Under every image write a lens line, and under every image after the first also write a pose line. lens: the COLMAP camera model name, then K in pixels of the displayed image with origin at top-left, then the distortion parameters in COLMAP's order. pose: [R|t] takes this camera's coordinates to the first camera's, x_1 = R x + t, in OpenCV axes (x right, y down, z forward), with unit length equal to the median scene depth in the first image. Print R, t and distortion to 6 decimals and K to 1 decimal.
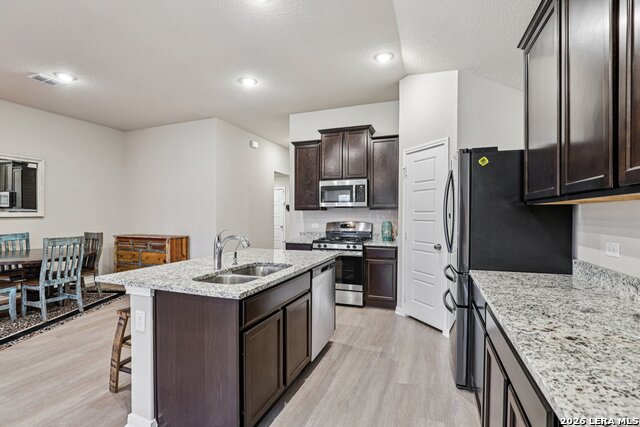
lens RADIAL K [[296.4, 0, 321.8], [0, 296.4, 215.3], [0, 0, 1]] dist [-0.018570, 0.000413]
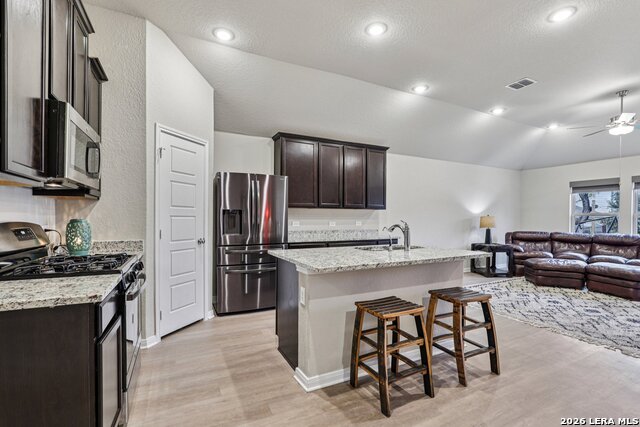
lens RADIAL K [[301.1, 0, 322.7], [0, 301.1, 217.7], [0, 0, 1]] dist [-0.016859, -0.000119]
pose [[-0.735226, -0.004763, 0.677805, -0.462759], [-0.004591, 0.999987, 0.002047, 0.014107], [-0.677807, -0.001606, -0.735238, 1.064795]]
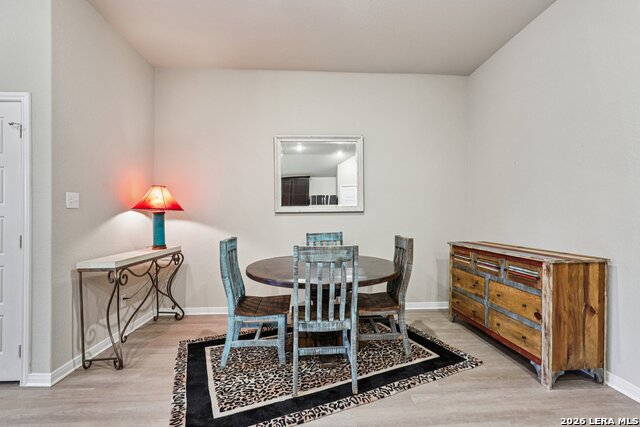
lens RADIAL K [[296.4, 0, 321.8], [0, 296.4, 215.3], [0, 0, 1]] dist [-0.018570, 0.000413]
pose [[0.409093, 0.000270, -0.912493, -0.315709], [0.002056, 0.999997, 0.001218, 0.014824], [0.912491, -0.002374, 0.409091, 0.621309]]
